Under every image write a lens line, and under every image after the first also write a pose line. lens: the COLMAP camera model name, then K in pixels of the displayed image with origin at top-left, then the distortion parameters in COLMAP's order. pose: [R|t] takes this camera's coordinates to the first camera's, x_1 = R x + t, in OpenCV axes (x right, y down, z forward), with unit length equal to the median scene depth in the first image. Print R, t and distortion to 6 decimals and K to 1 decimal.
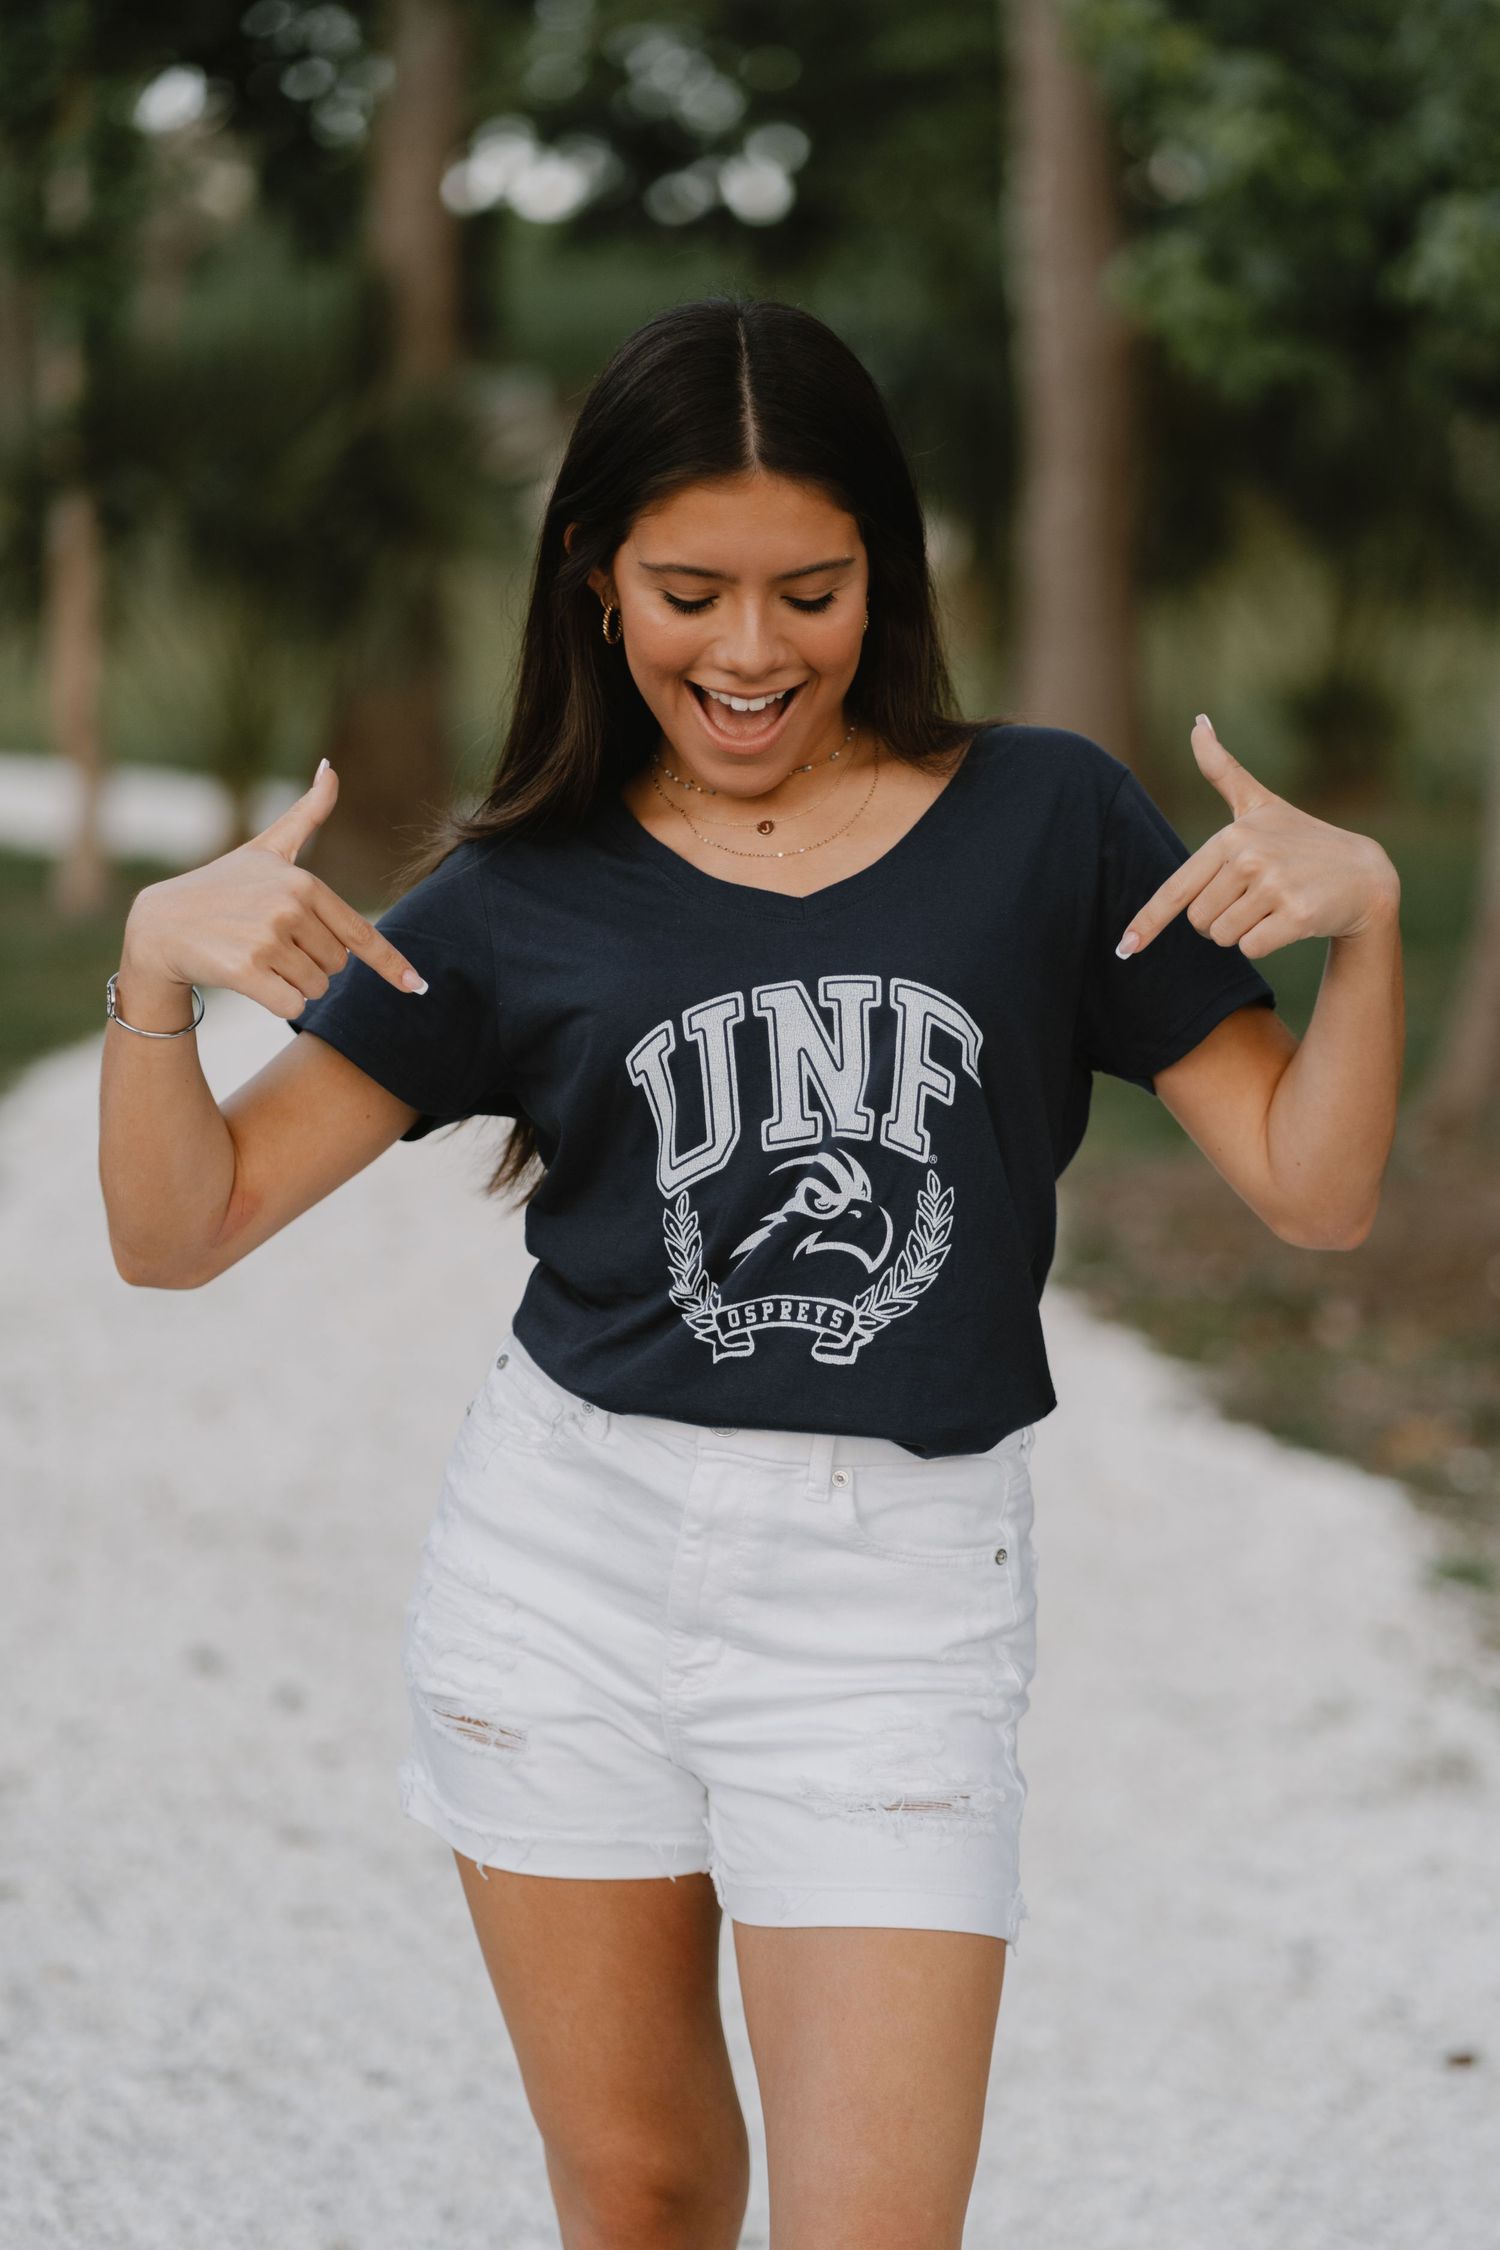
lens RADIAL K [[5911.4, 0, 750.0], [0, 5911.4, 1125.0], [0, 0, 1]] dist [0.053407, -0.449728]
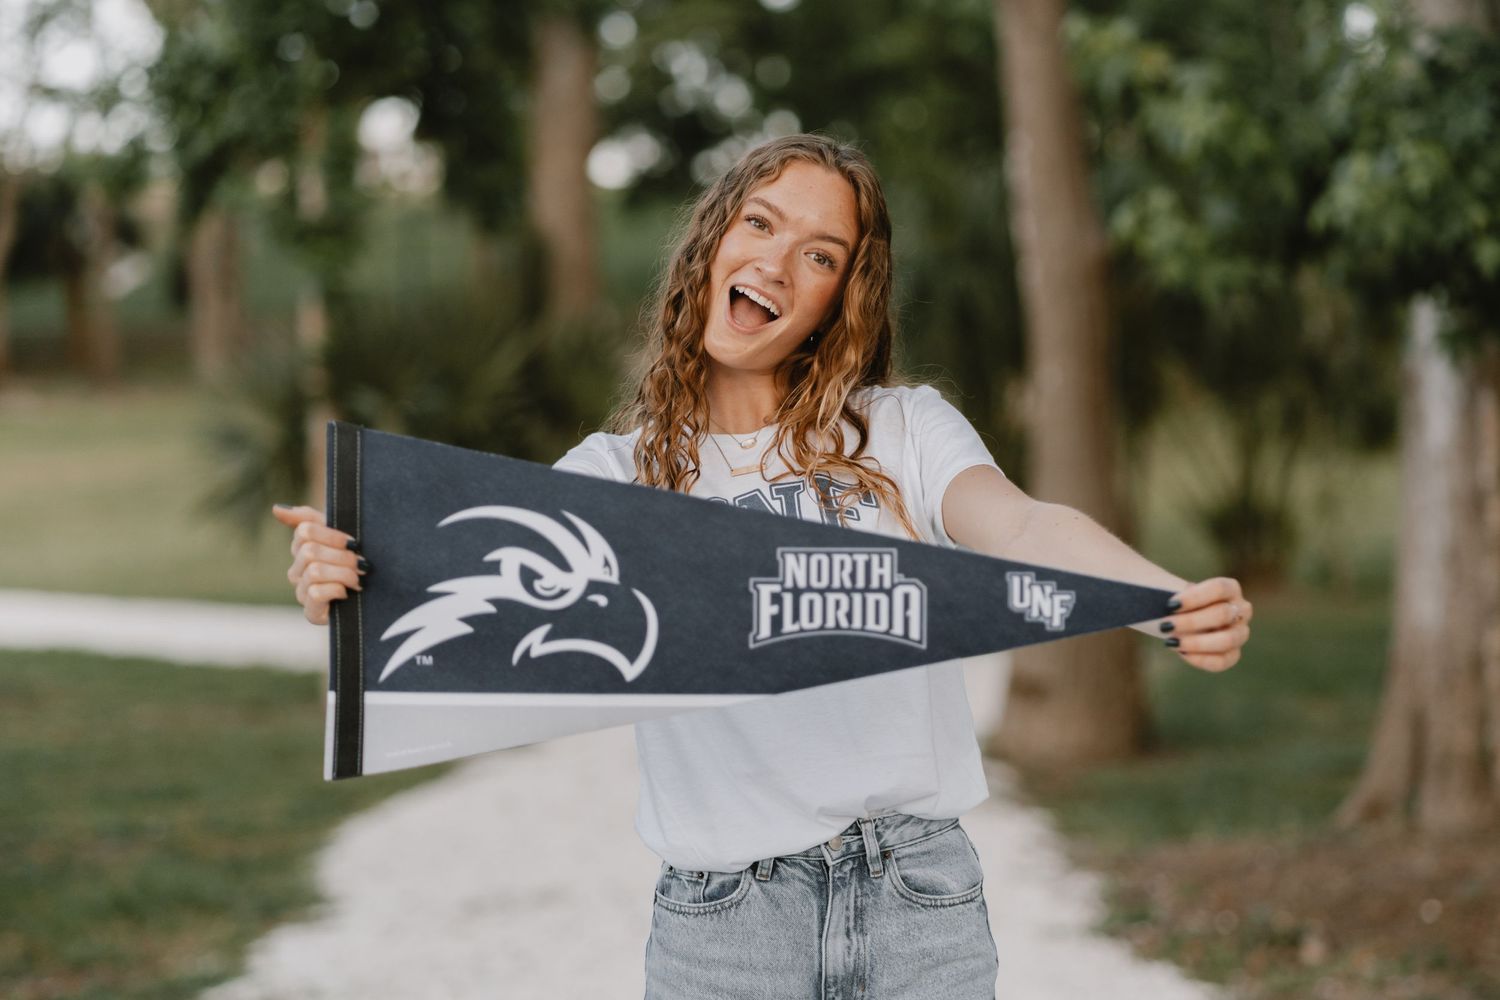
lens RADIAL K [[4684.3, 0, 811.8], [0, 4684.3, 503.0], [0, 0, 1]] dist [-0.033126, 0.033935]
pose [[0.998521, -0.048830, 0.023886, -0.042213], [0.050595, 0.995518, -0.079905, 0.011061], [-0.019878, 0.080995, 0.996516, -0.118336]]
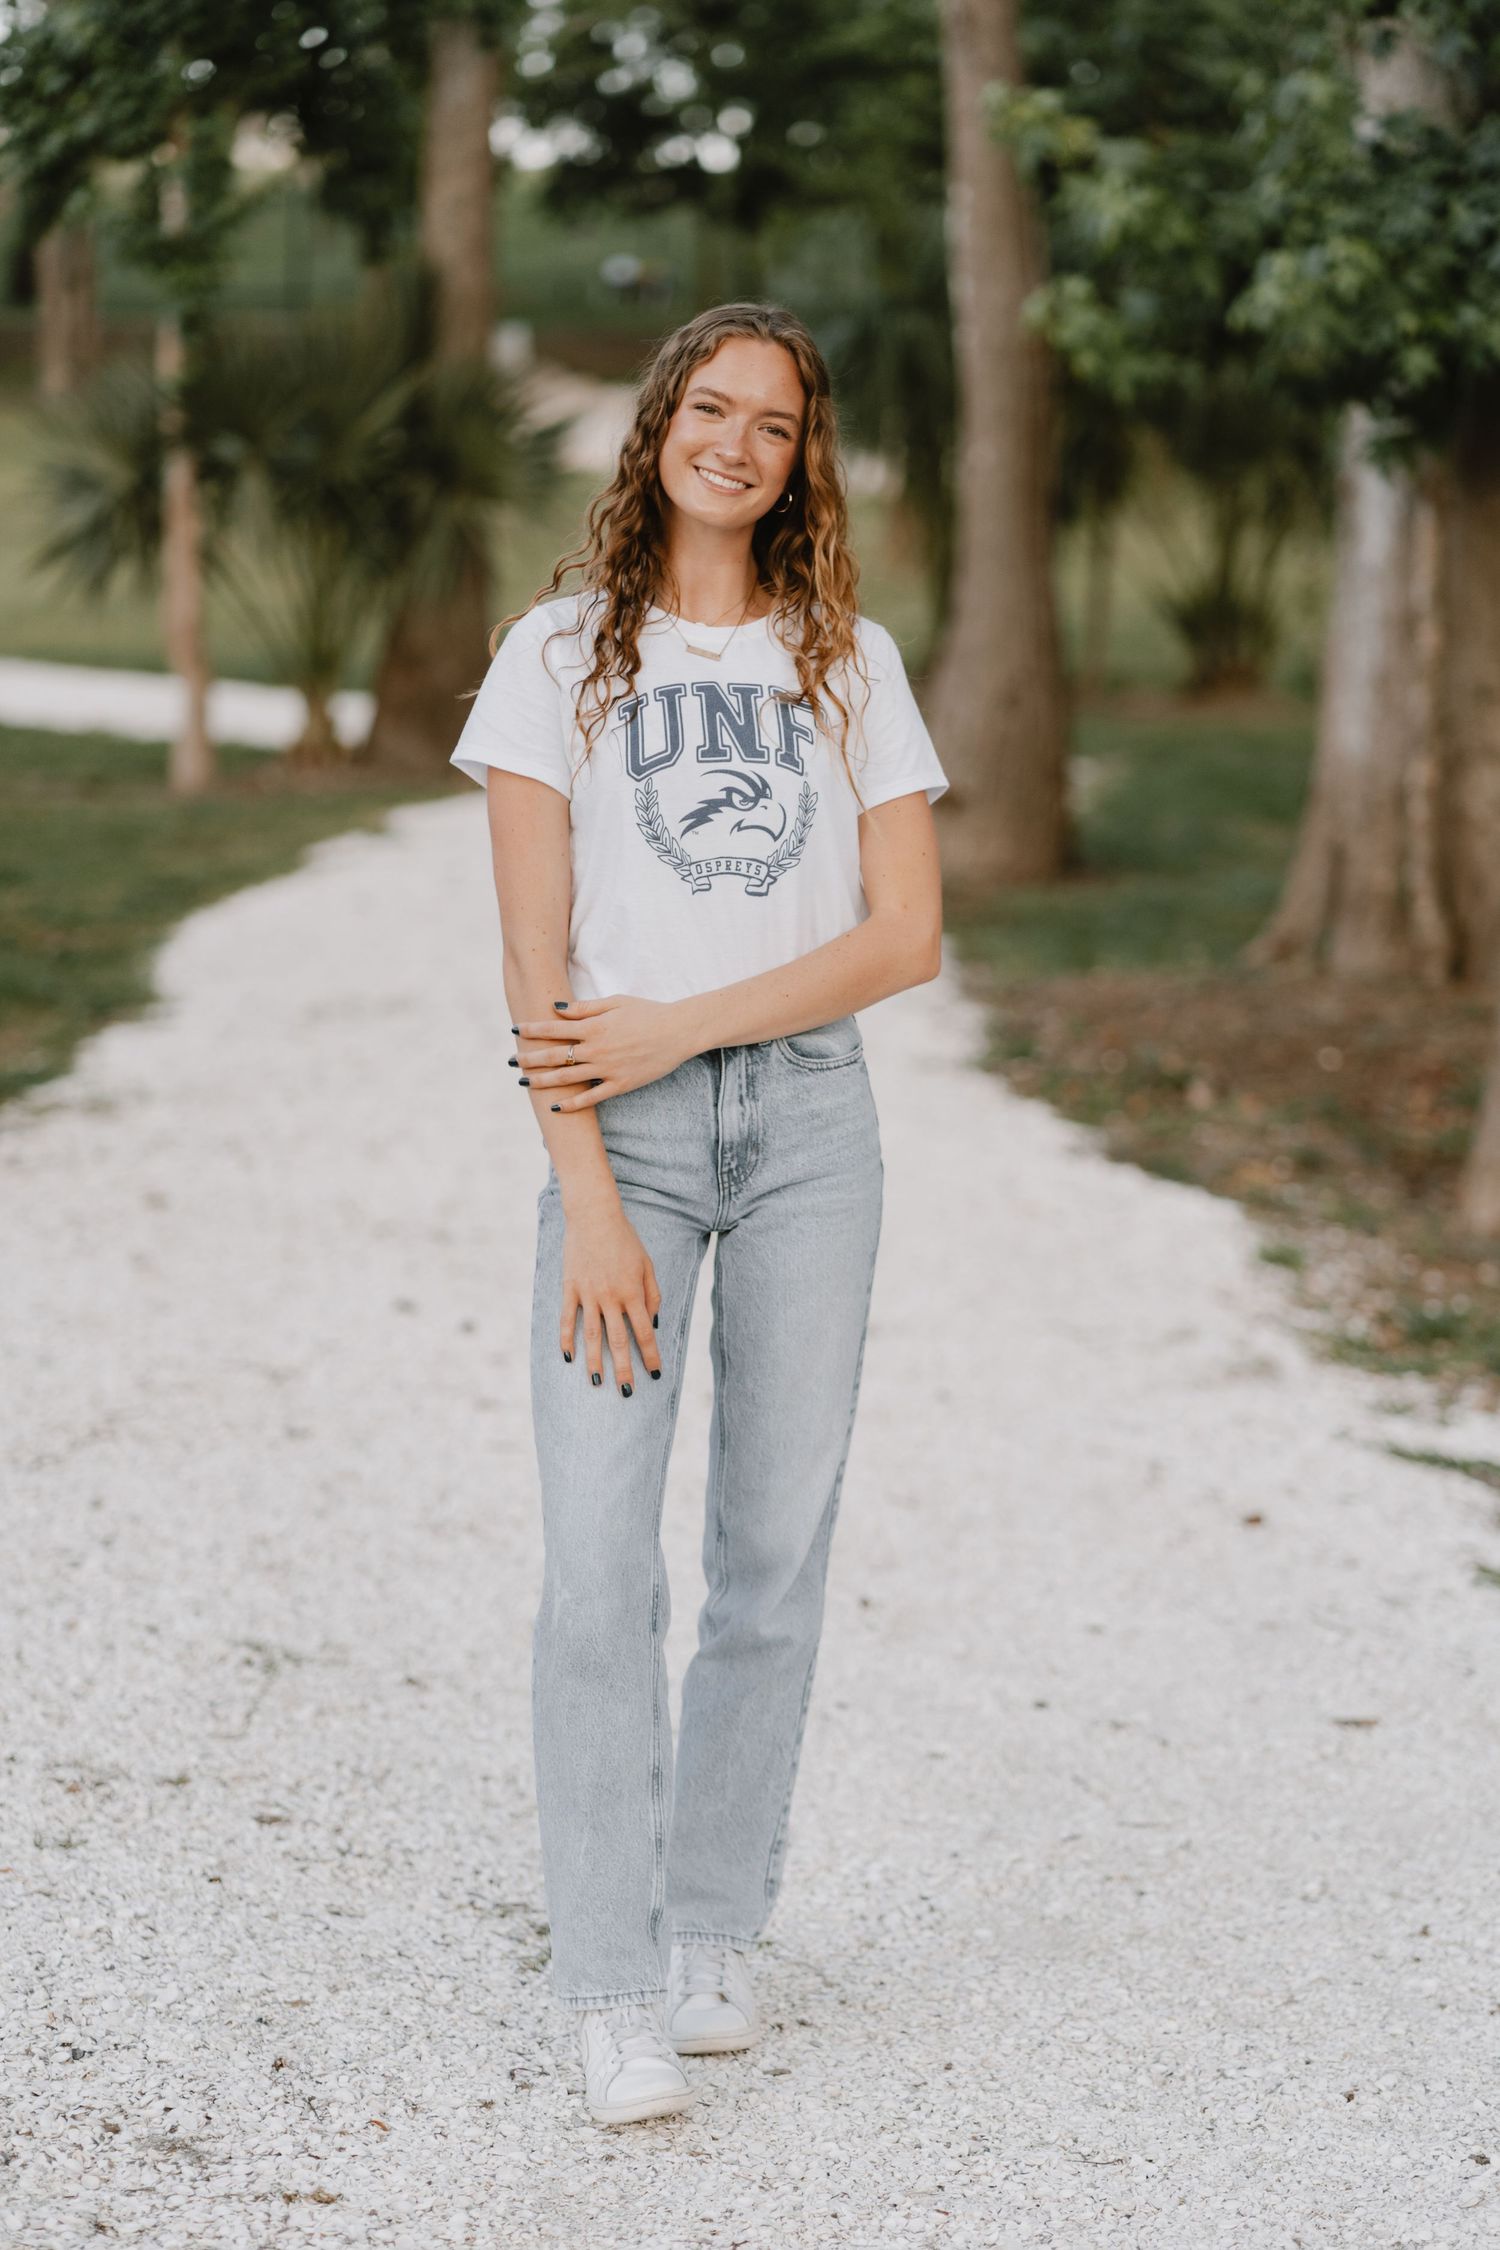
lens RADIAL K [[5911.4, 0, 750.0], [0, 5911.4, 1125.0], [0, 0, 1]] dist [0.053407, -0.449728]
pose [[0.999888, -0.008898, 0.012009, -0.018346], [0.008655, 0.999758, 0.020217, 0.013158], [-0.012186, -0.020111, 0.999723, -0.337300]]
